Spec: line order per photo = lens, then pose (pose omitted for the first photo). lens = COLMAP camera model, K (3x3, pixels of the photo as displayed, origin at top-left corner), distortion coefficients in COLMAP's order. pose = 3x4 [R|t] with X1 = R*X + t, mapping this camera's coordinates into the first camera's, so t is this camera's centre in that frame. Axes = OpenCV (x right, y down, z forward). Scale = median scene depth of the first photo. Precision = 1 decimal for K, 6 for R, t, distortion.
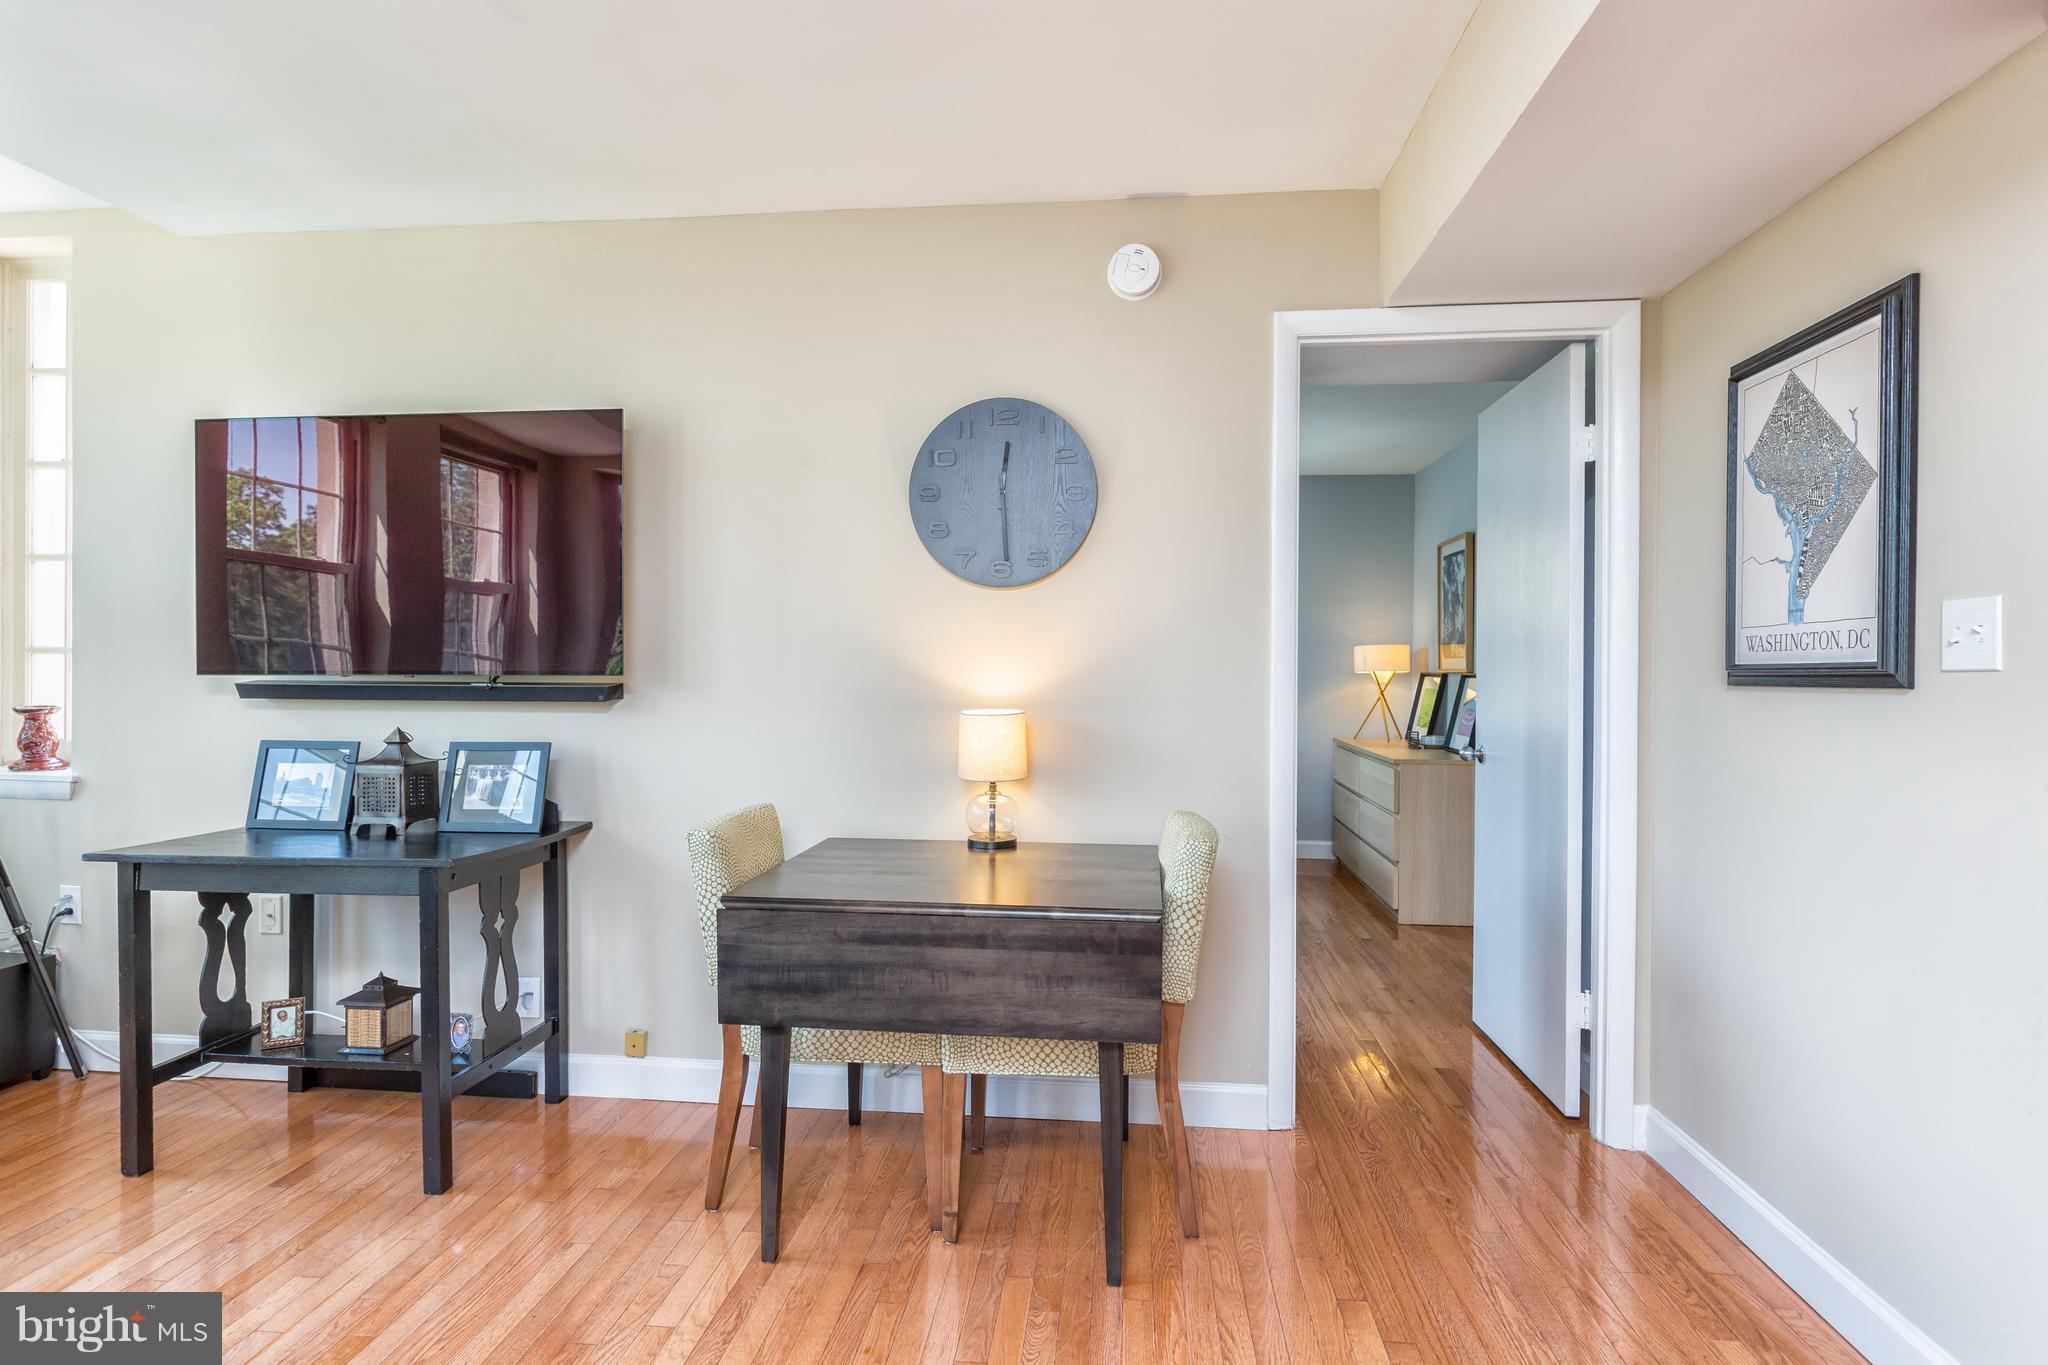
lens RADIAL K [[1052.3, 0, 1018.3], [0, 1052.3, 675.5], [0, 0, 1]] dist [0.001141, 0.000144]
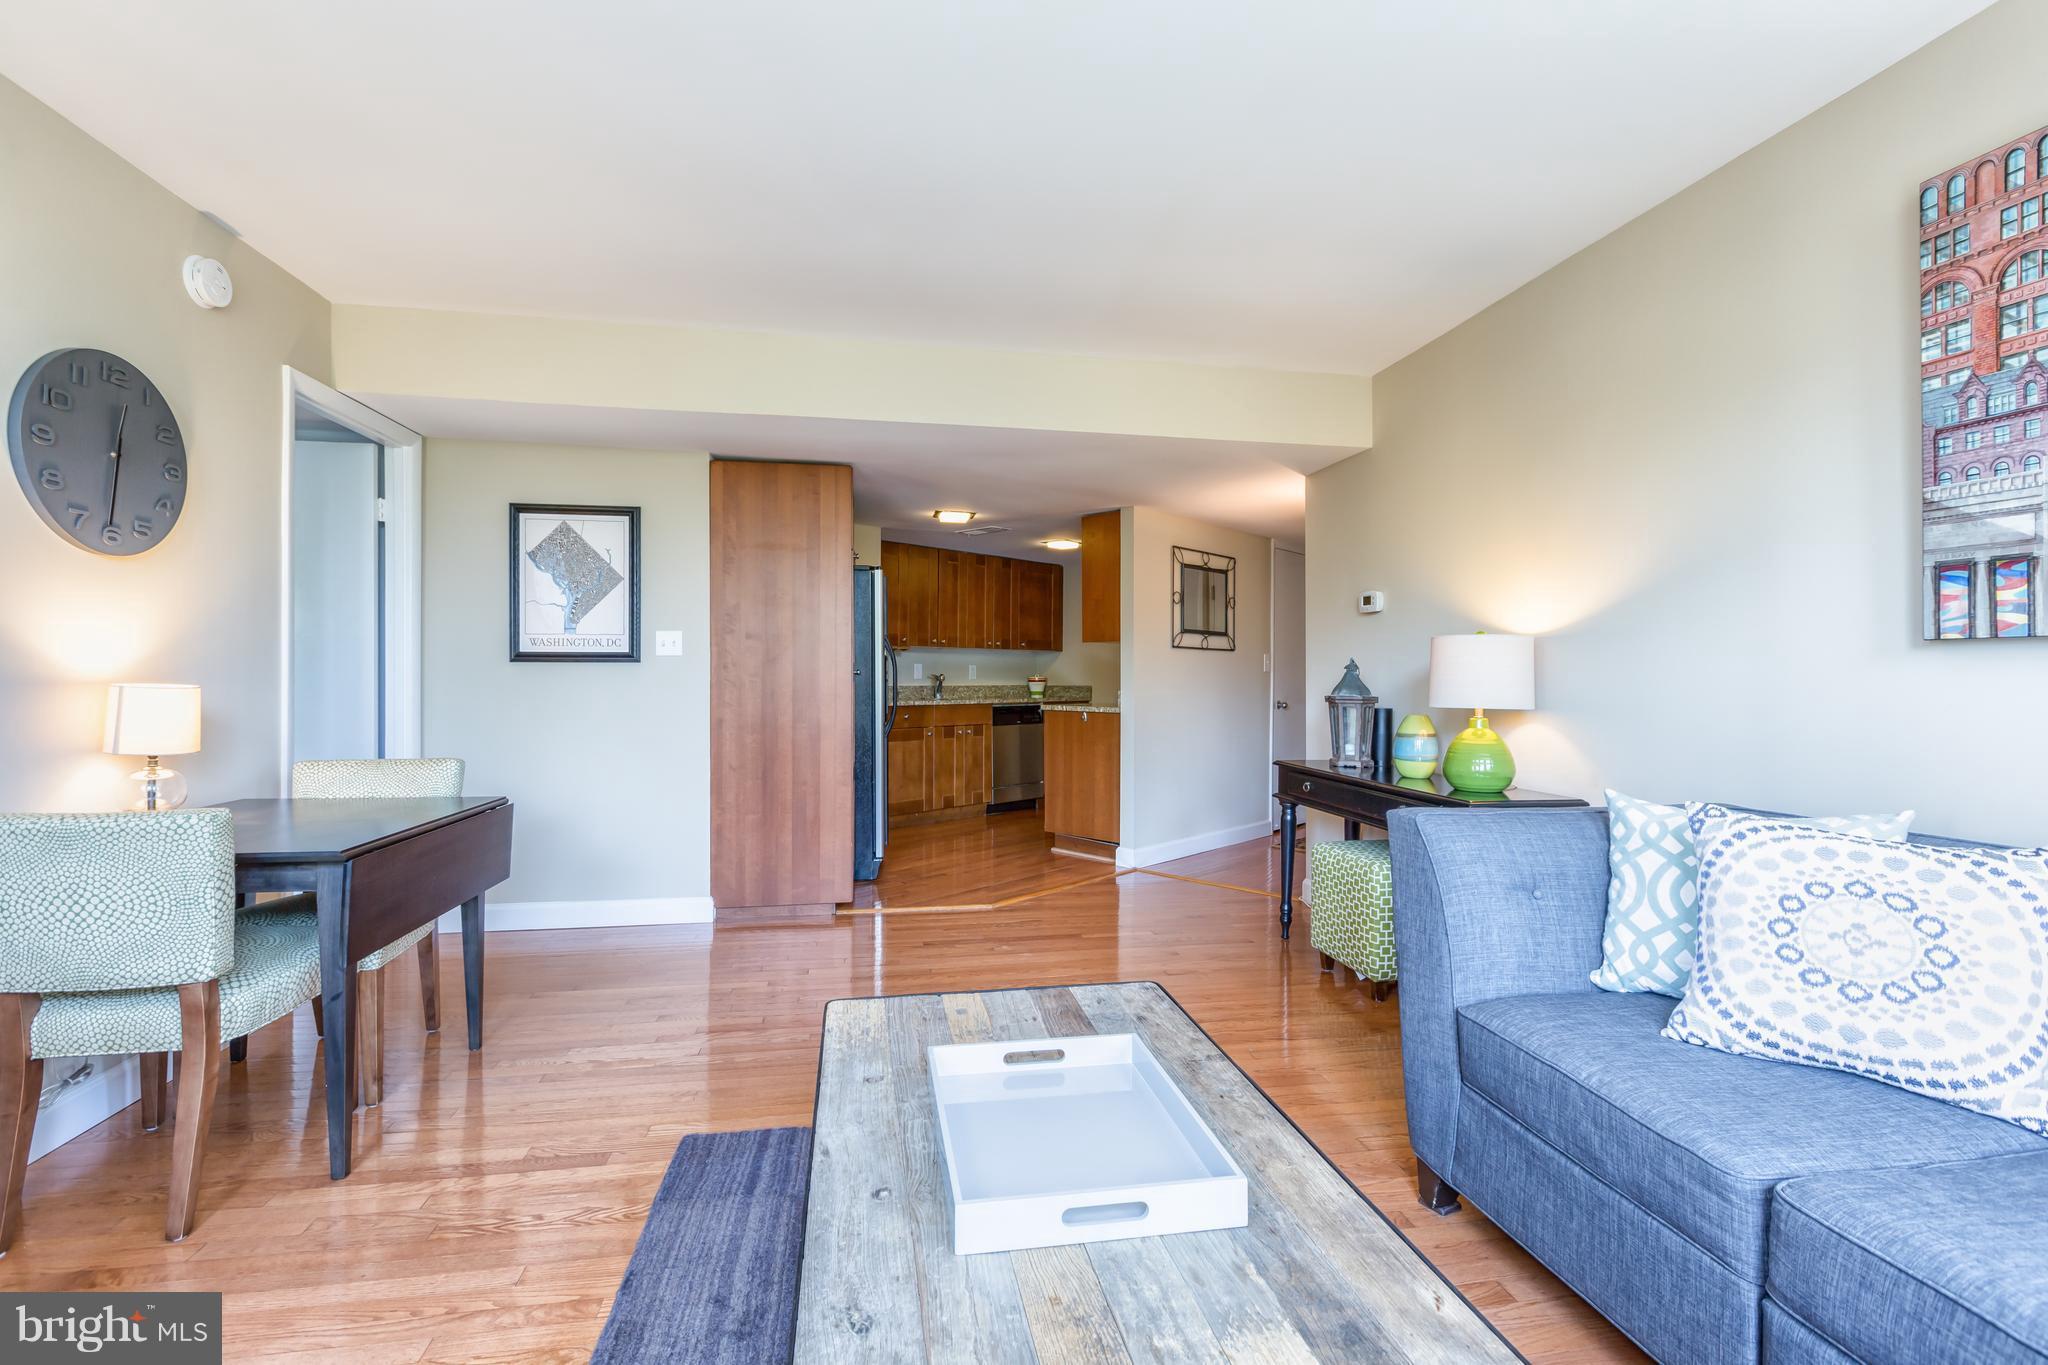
lens RADIAL K [[902.3, 0, 1018.7], [0, 902.3, 677.6], [0, 0, 1]] dist [0.002400, -0.001229]
pose [[-0.270896, -0.011140, 0.962544, -1.015363], [-0.003550, 0.999938, 0.010574, 0.014481], [-0.962602, -0.000553, -0.270918, 0.437422]]
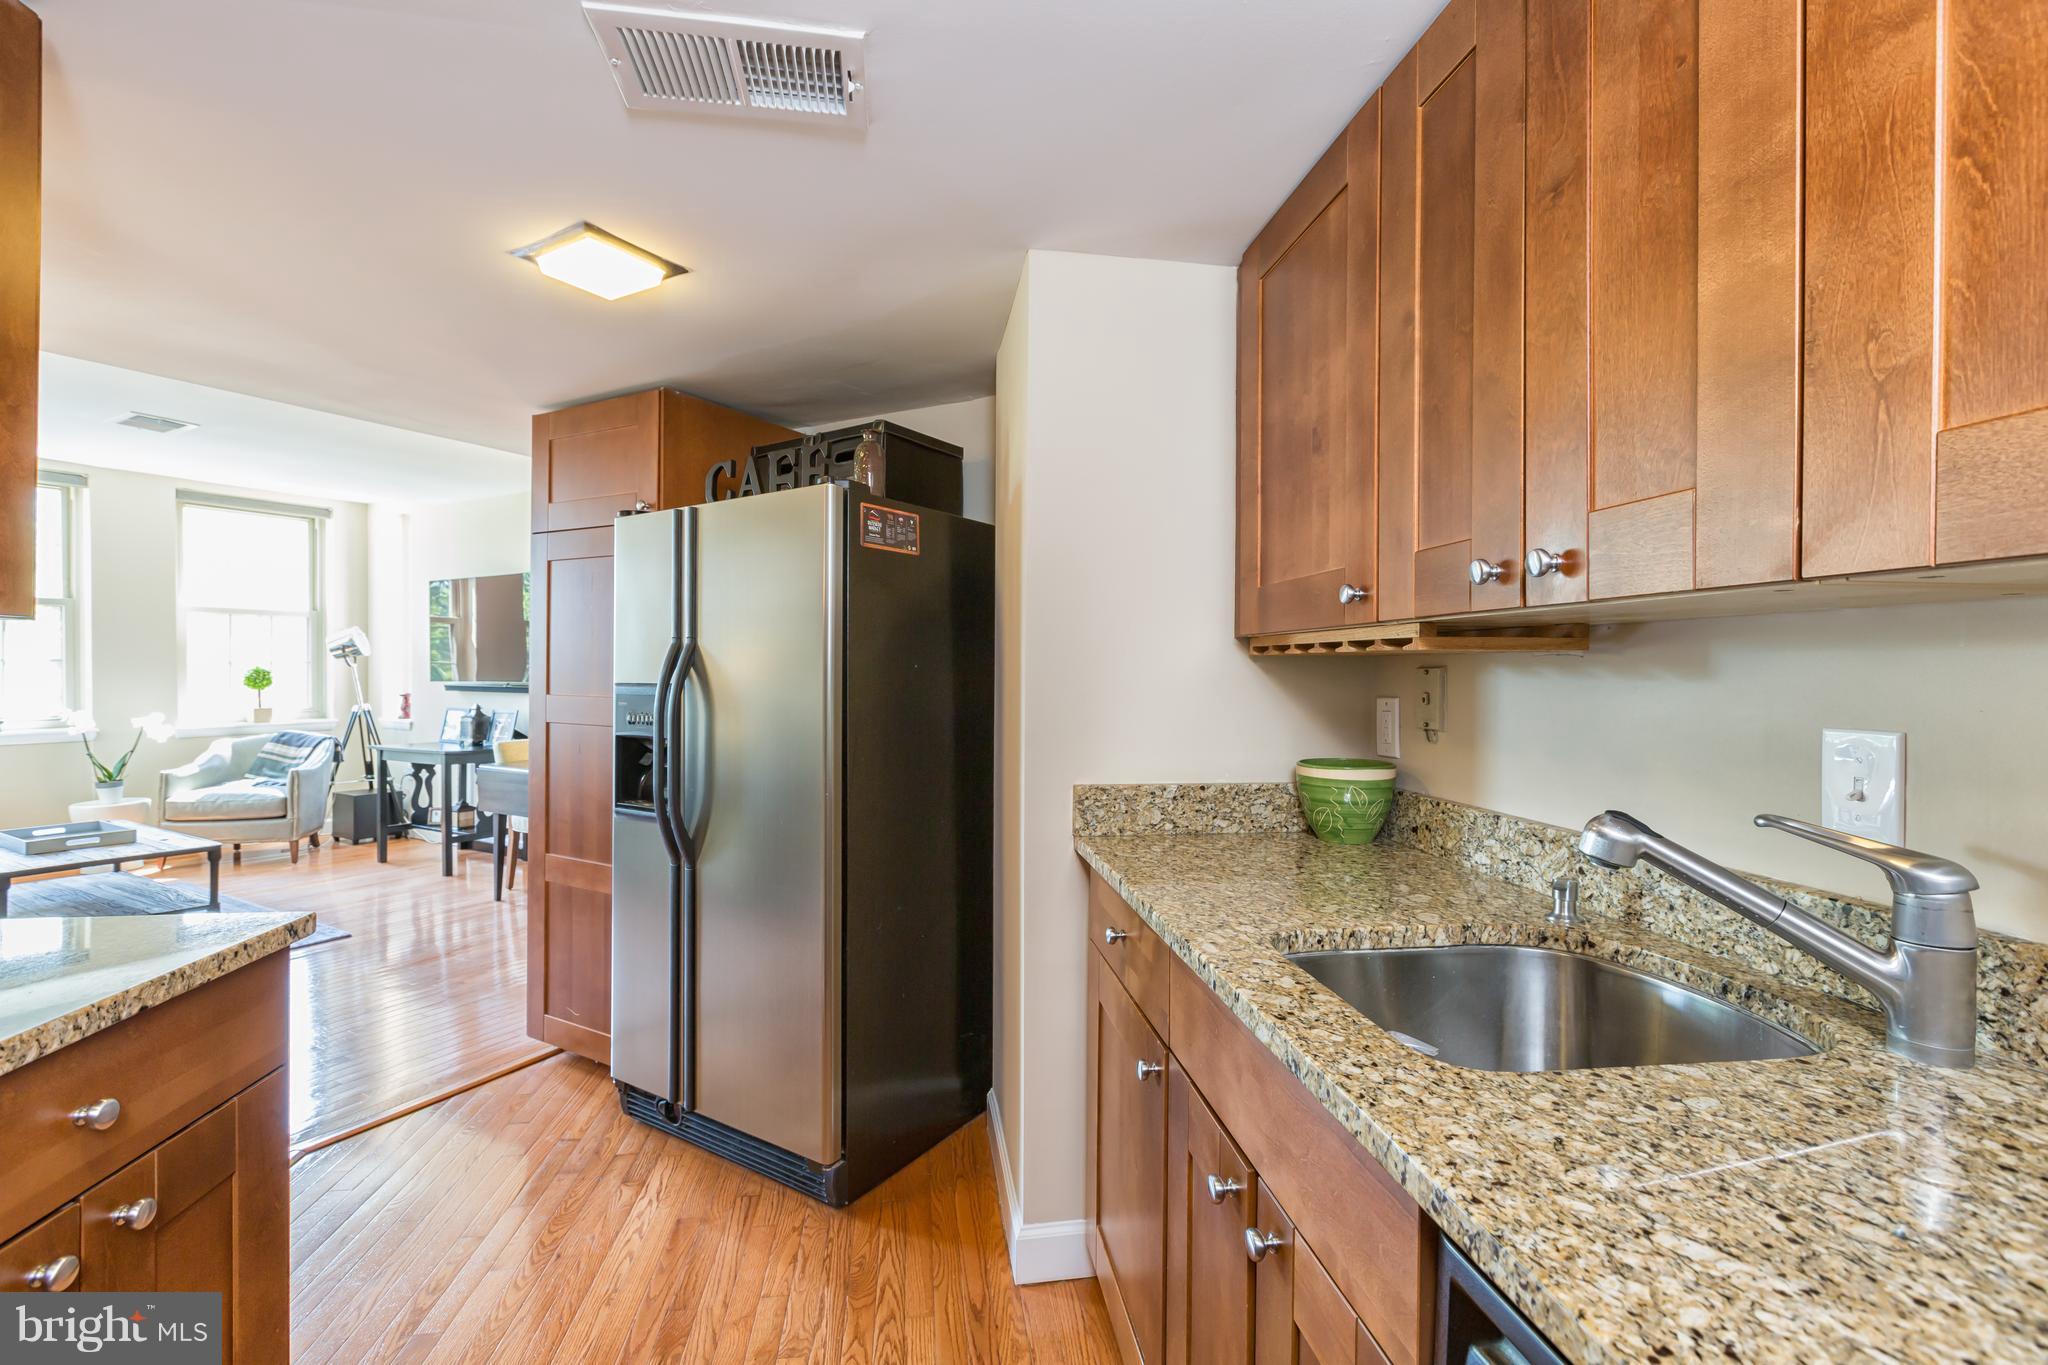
lens RADIAL K [[890.6, 0, 1024.0], [0, 890.6, 682.5], [0, 0, 1]] dist [0.002155, 0.000123]
pose [[0.918629, 0.004656, -0.395093, 1.459902], [-0.002077, 0.999974, 0.006956, -0.017769], [0.395115, -0.005570, 0.918615, -0.434250]]
